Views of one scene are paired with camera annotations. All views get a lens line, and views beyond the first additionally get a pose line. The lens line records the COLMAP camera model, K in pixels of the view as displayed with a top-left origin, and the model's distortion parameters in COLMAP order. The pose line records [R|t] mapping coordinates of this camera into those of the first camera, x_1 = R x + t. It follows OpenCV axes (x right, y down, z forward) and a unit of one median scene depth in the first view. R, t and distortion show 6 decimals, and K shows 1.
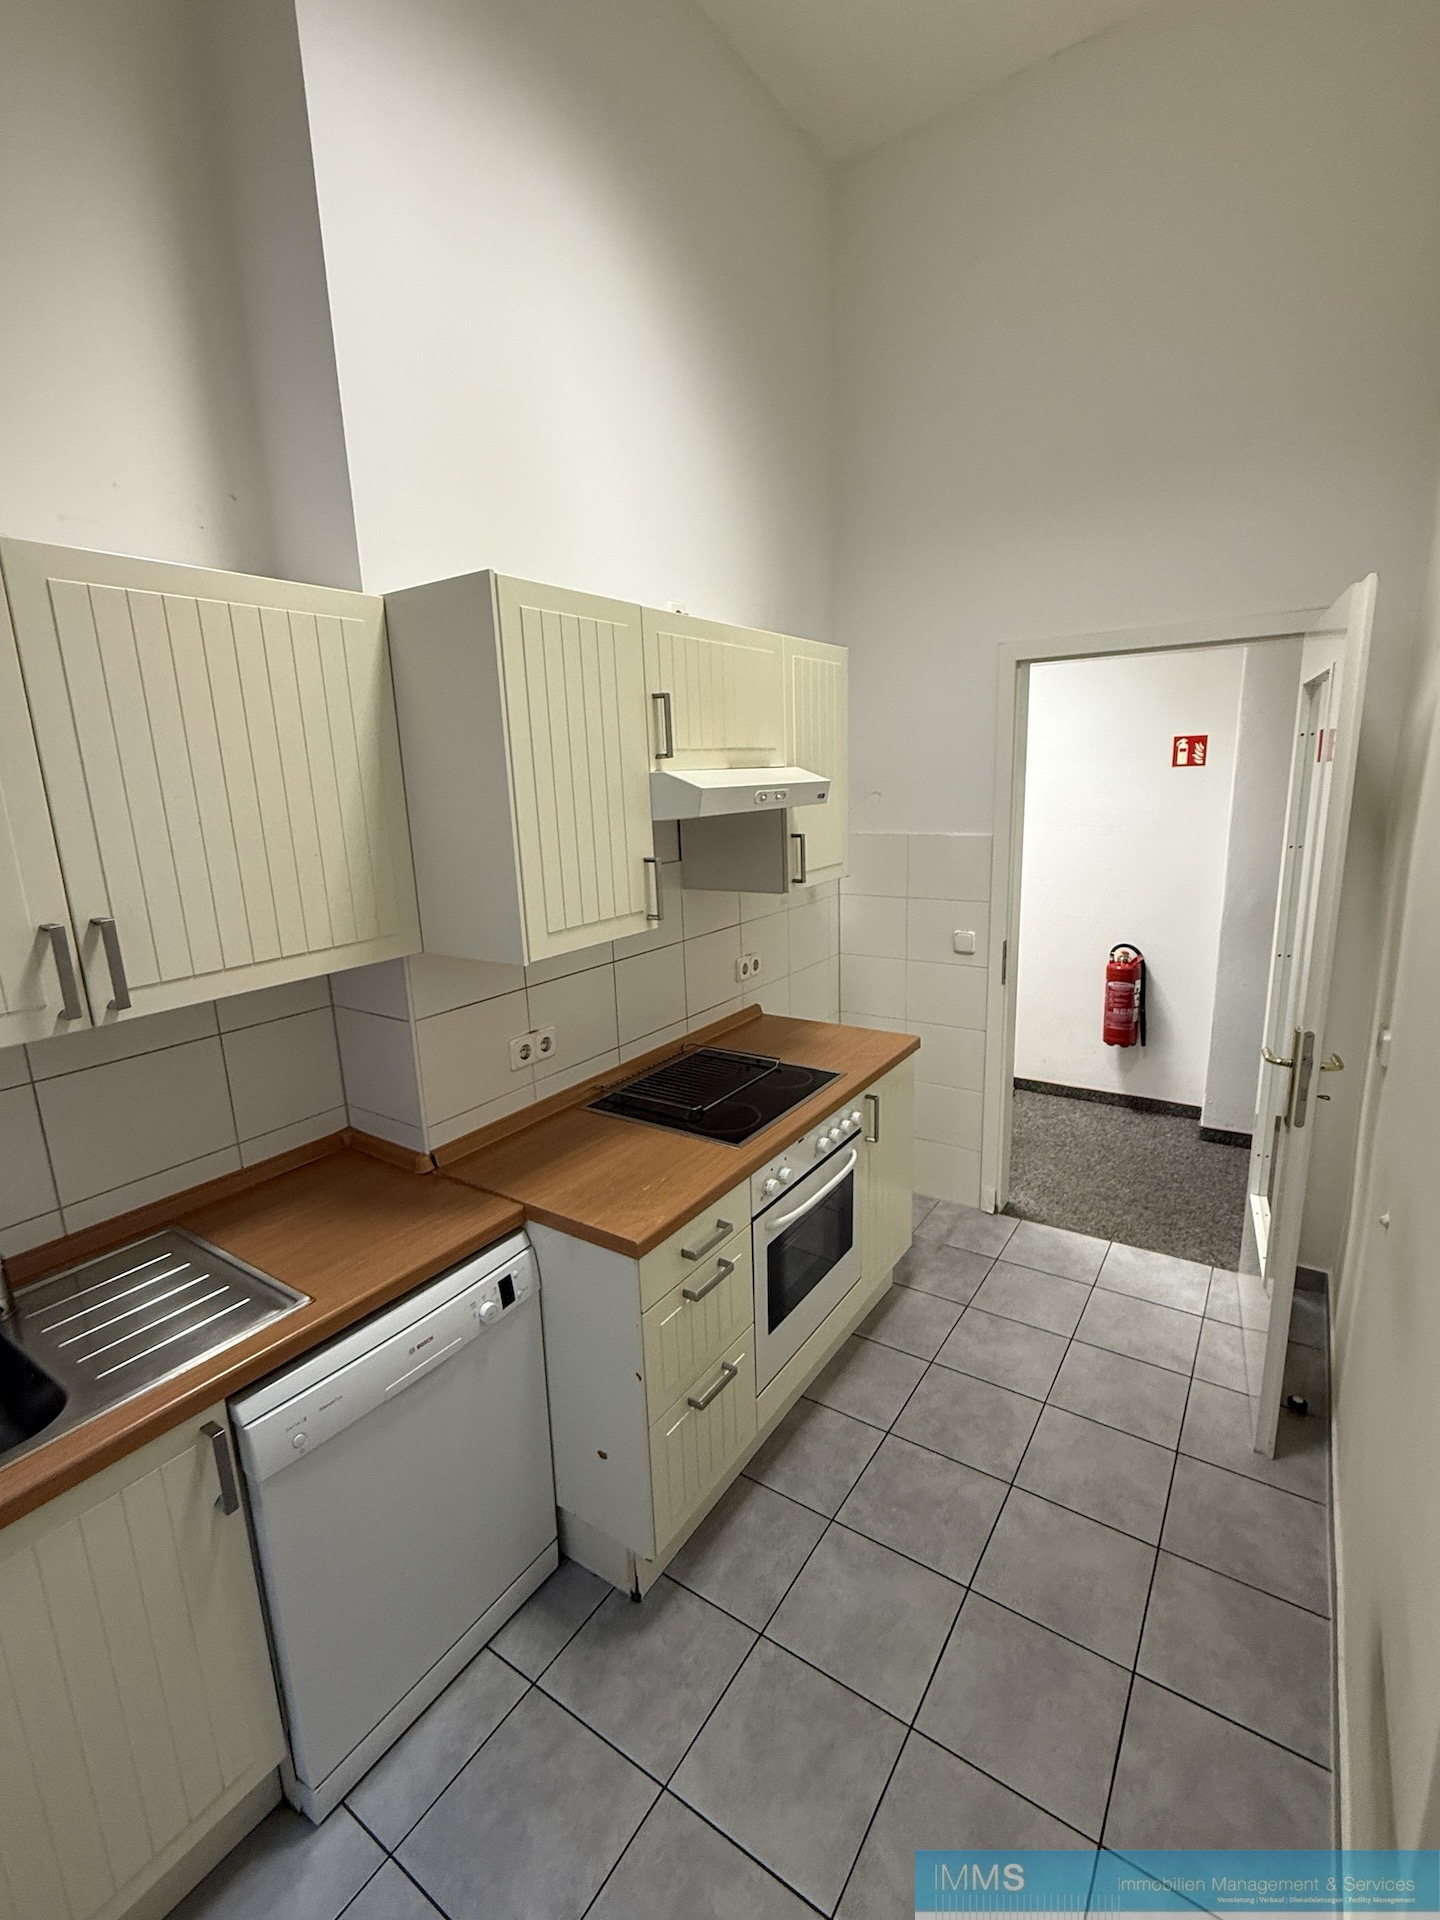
lens RADIAL K [[853.1, 0, 723.0], [0, 853.1, 955.3], [0, 0, 1]] dist [-0.005785, -0.000871]
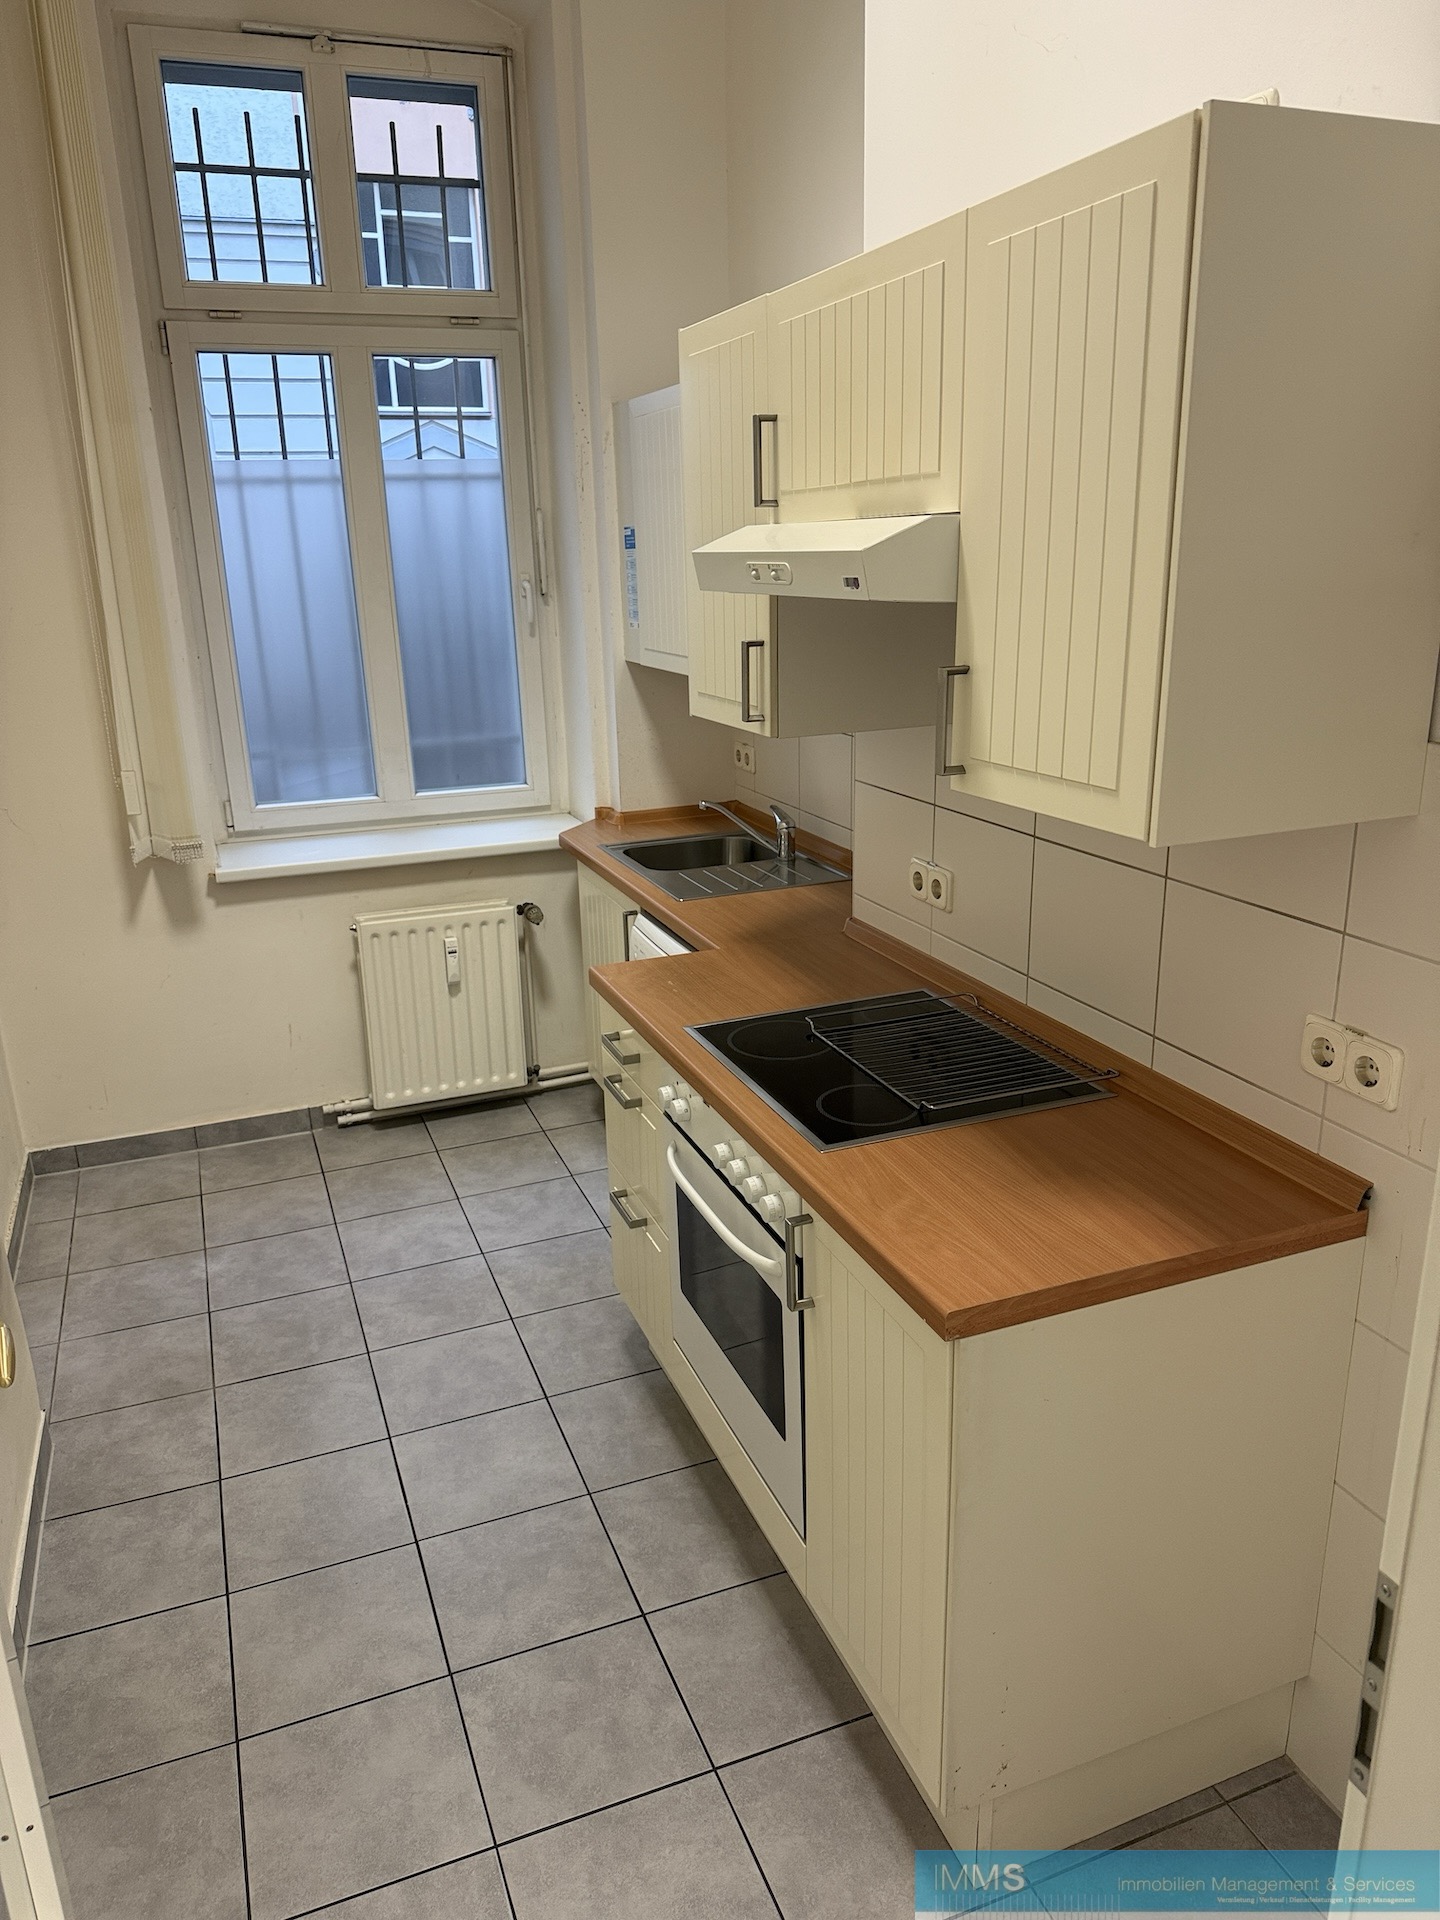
lens RADIAL K [[1355.3, 0, 721.2], [0, 1355.3, 962.1], [0, 0, 1]] dist [-0.002203, -0.020360]
pose [[-0.568411, 0.289948, -0.769960, 0.879430], [-0.130253, 0.892328, 0.432186, -0.344563], [0.812368, 0.345949, -0.469443, 1.499498]]
